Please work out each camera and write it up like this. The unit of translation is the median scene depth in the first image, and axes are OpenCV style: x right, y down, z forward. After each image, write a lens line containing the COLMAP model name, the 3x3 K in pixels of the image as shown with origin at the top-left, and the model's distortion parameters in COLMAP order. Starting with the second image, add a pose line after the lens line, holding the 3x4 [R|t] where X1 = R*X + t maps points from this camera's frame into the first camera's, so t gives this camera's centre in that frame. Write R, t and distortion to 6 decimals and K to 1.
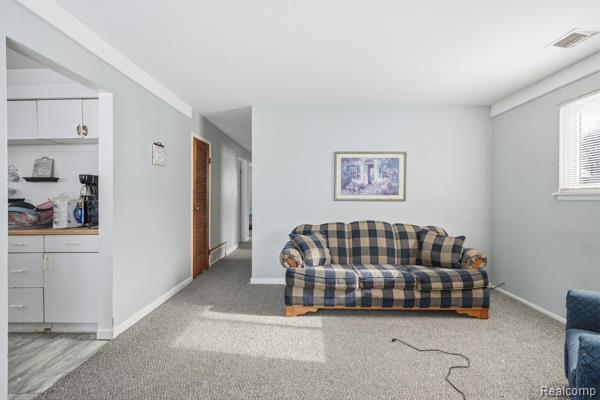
lens RADIAL K [[263.8, 0, 302.8], [0, 263.8, 198.7], [0, 0, 1]] dist [-0.008484, 0.001987]
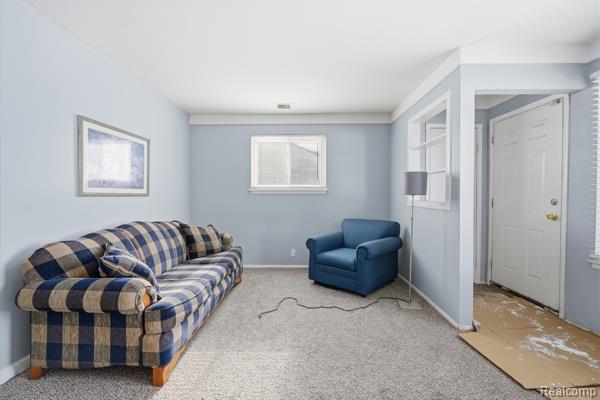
lens RADIAL K [[263.8, 0, 303.3], [0, 263.8, 197.7], [0, 0, 1]] dist [-0.008484, 0.001987]
pose [[0.003372, -0.015887, 0.999868, -0.478218], [0.004066, 0.999866, 0.015873, 0.003426], [-0.999986, 0.004012, 0.003436, 0.487778]]
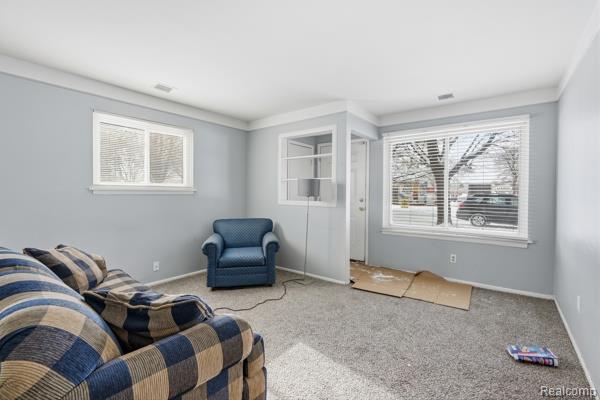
lens RADIAL K [[263.8, 0, 298.9], [0, 263.8, 196.7], [0, 0, 1]] dist [-0.008484, 0.001987]
pose [[-0.787894, -0.015386, 0.615619, -0.304667], [-0.006033, 0.999833, 0.017268, -0.006770], [-0.615782, 0.009892, -0.787855, 0.979117]]
